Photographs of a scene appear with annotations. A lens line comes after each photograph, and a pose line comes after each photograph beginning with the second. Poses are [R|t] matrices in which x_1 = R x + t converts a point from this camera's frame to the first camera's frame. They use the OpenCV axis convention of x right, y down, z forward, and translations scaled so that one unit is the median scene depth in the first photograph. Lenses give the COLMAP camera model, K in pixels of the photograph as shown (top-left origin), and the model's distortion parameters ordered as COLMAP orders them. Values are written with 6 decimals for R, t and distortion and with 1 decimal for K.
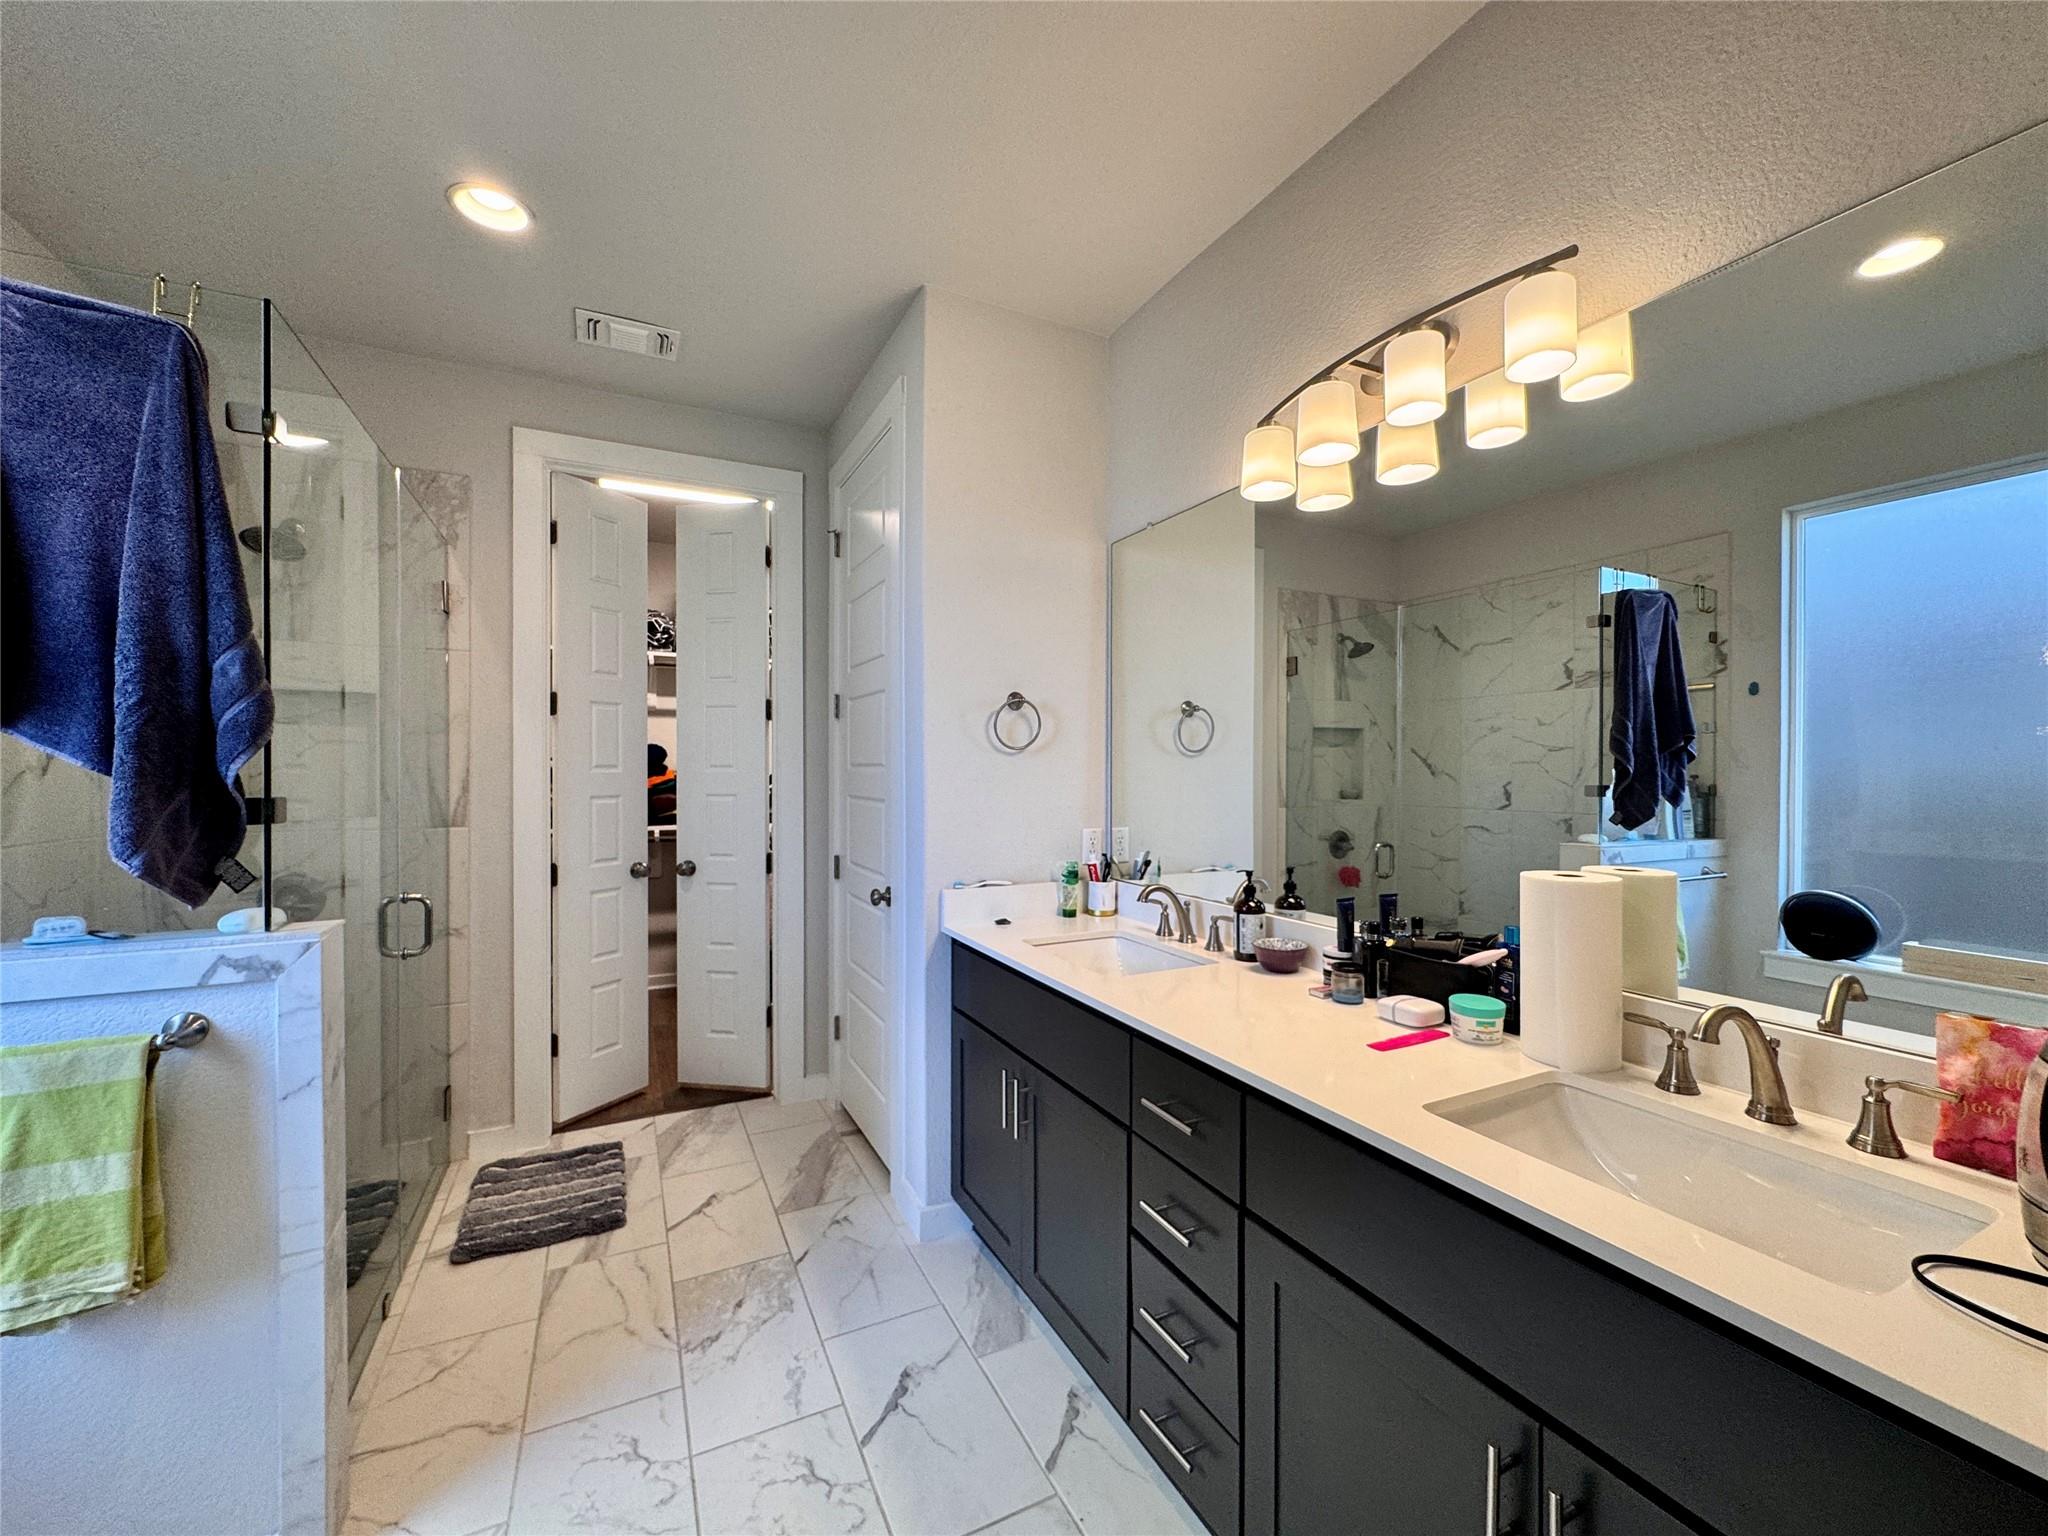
lens RADIAL K [[815.7, 0, 1024.0], [0, 815.7, 770.4], [0, 0, 1]] dist [0.000204, 0.000124]
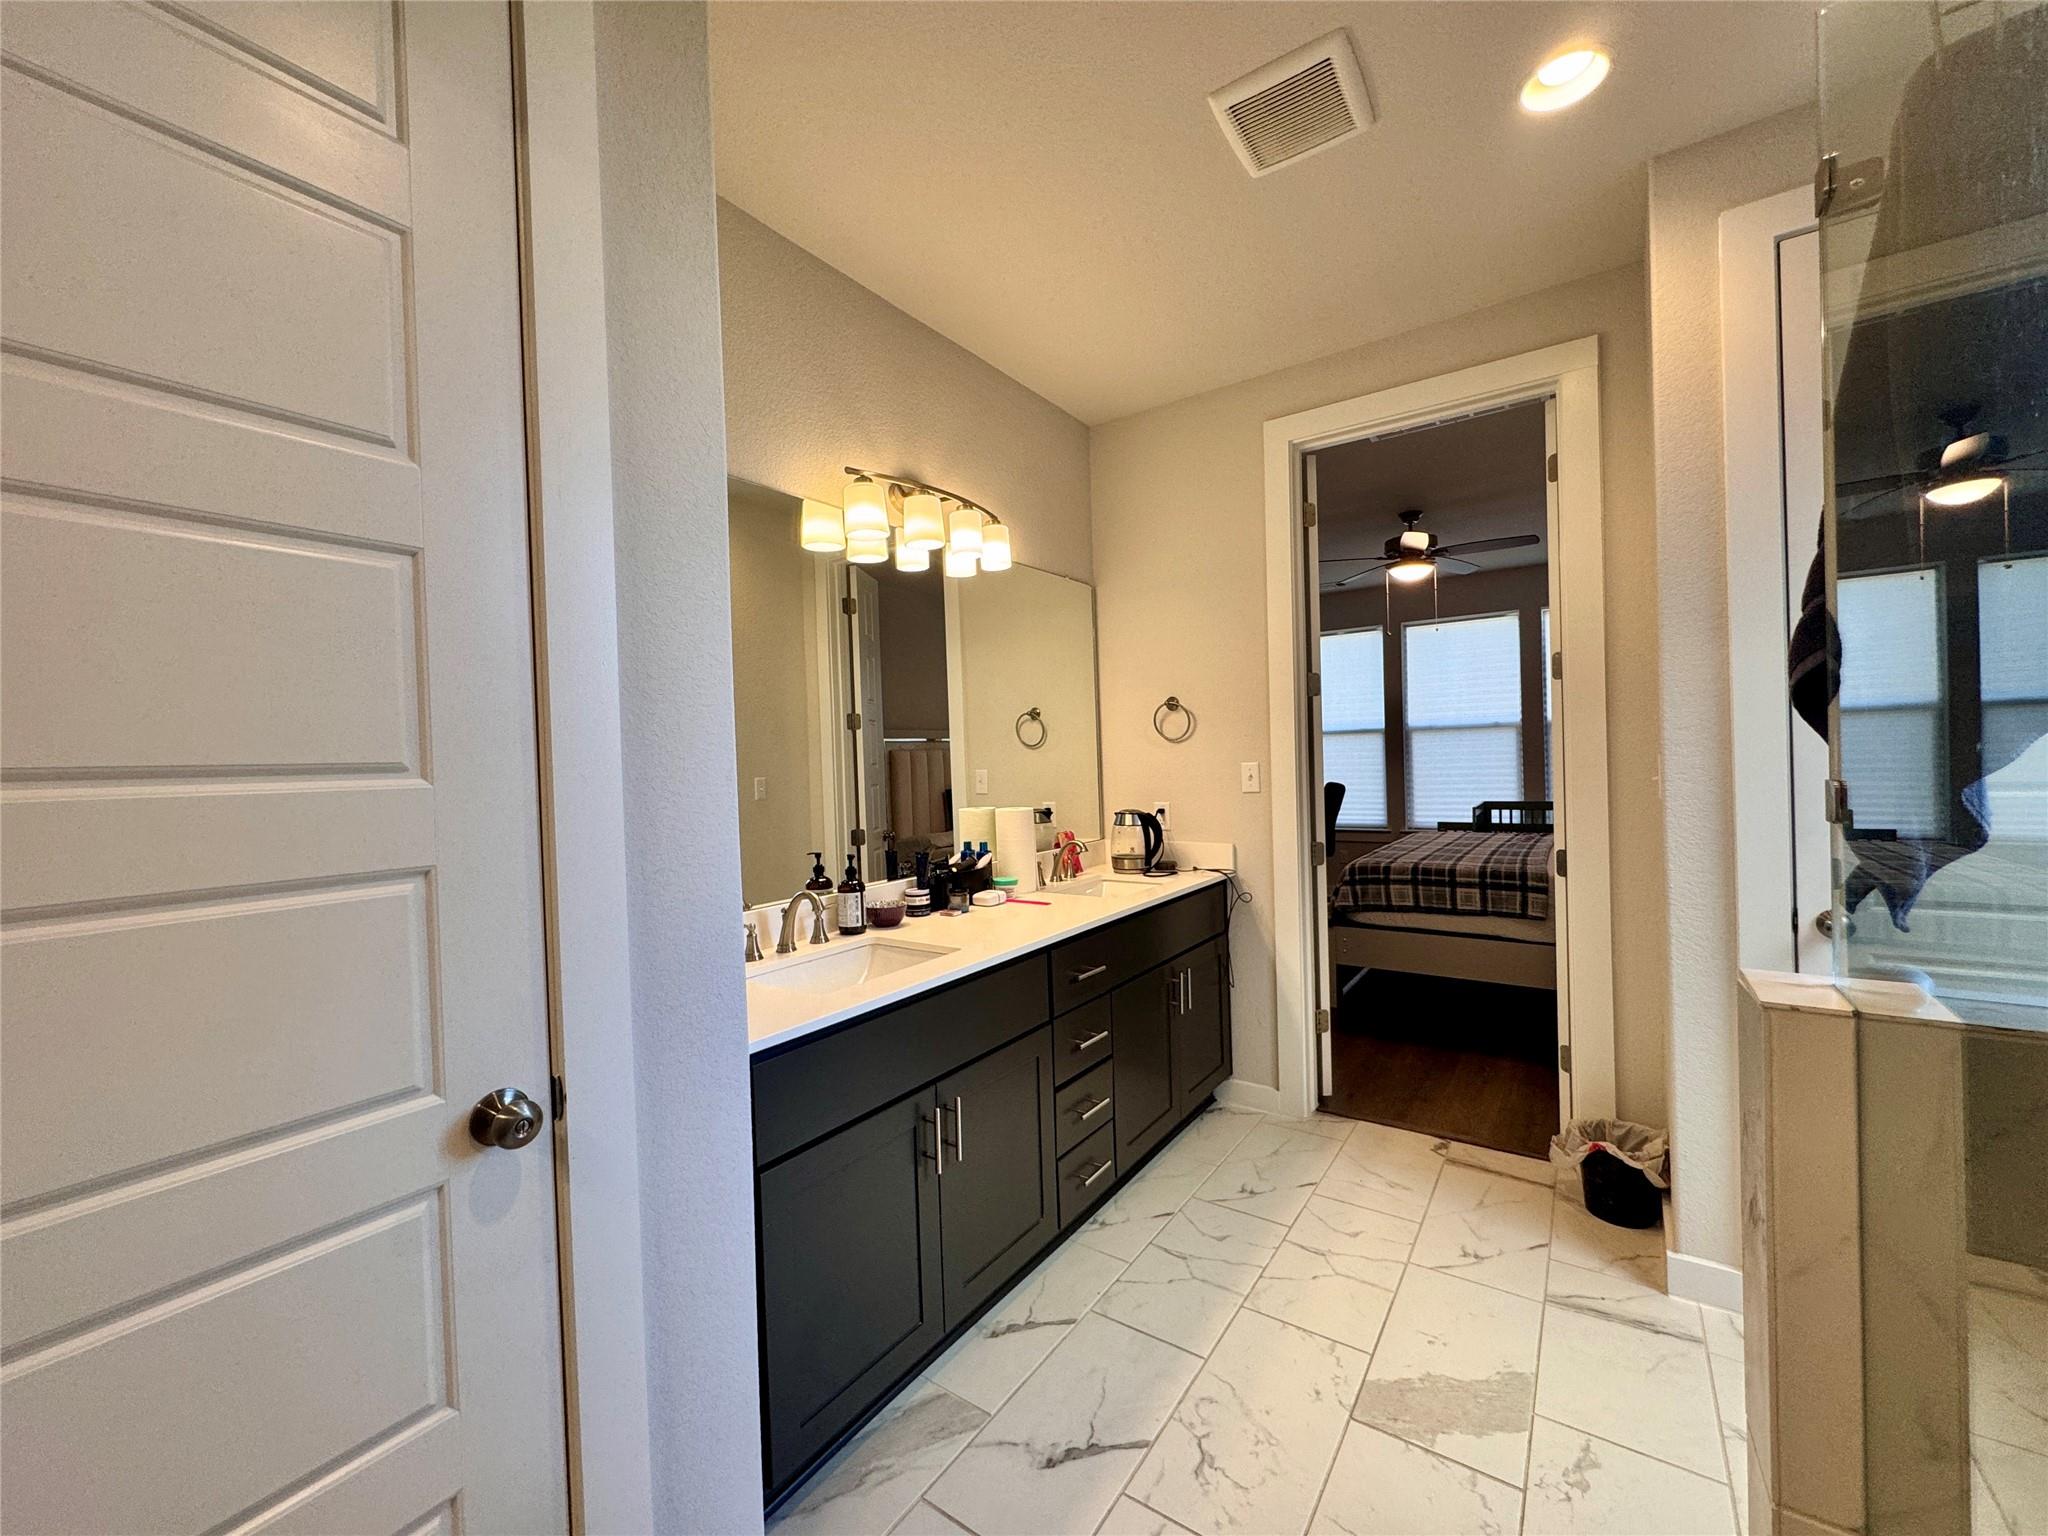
lens RADIAL K [[815.7, 0, 1024.0], [0, 815.7, 770.4], [0, 0, 1]] dist [0.000204, 0.000124]
pose [[-0.471527, 0.000811, 0.881851, -0.963648], [0.031990, 0.999357, 0.016186, -0.004497], [-0.881271, 0.035842, -0.471250, 1.518434]]
